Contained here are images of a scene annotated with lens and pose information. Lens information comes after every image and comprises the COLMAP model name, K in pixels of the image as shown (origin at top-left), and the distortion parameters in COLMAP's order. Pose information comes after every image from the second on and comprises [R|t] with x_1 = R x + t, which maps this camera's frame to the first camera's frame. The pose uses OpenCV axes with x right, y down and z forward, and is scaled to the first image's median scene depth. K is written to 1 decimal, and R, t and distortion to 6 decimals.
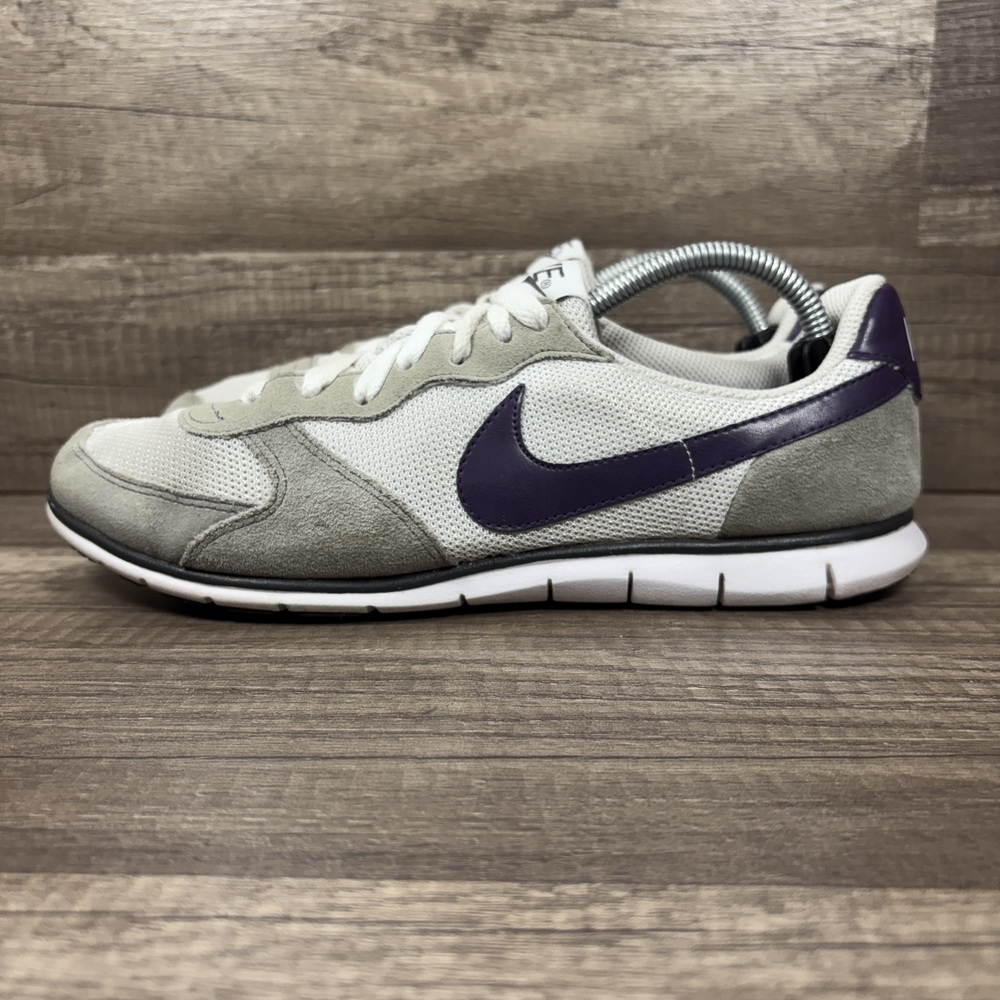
lens RADIAL K [[1040.1, 0, 500.7], [0, 1040.1, 510.1], [0, 0, 1]] dist [-0.014430, 0.033656]
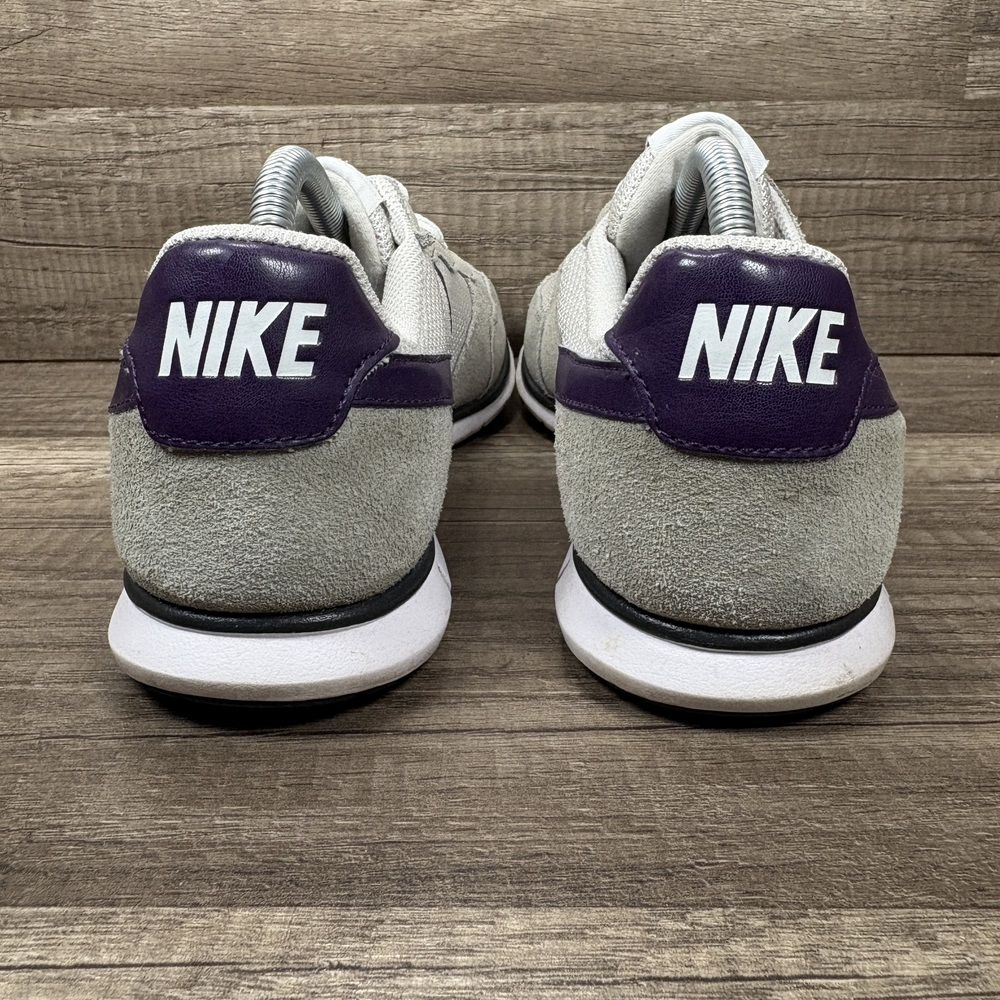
lens RADIAL K [[1032.9, 0, 500.7], [0, 1032.9, 405.7], [0, 0, 1]] dist [-0.000576, 0.019677]
pose [[0.999450, -0.010174, 0.031570, -0.111417], [0.007066, 0.995256, 0.097032, -0.146356], [-0.032407, -0.096755, 0.994781, 0.097553]]
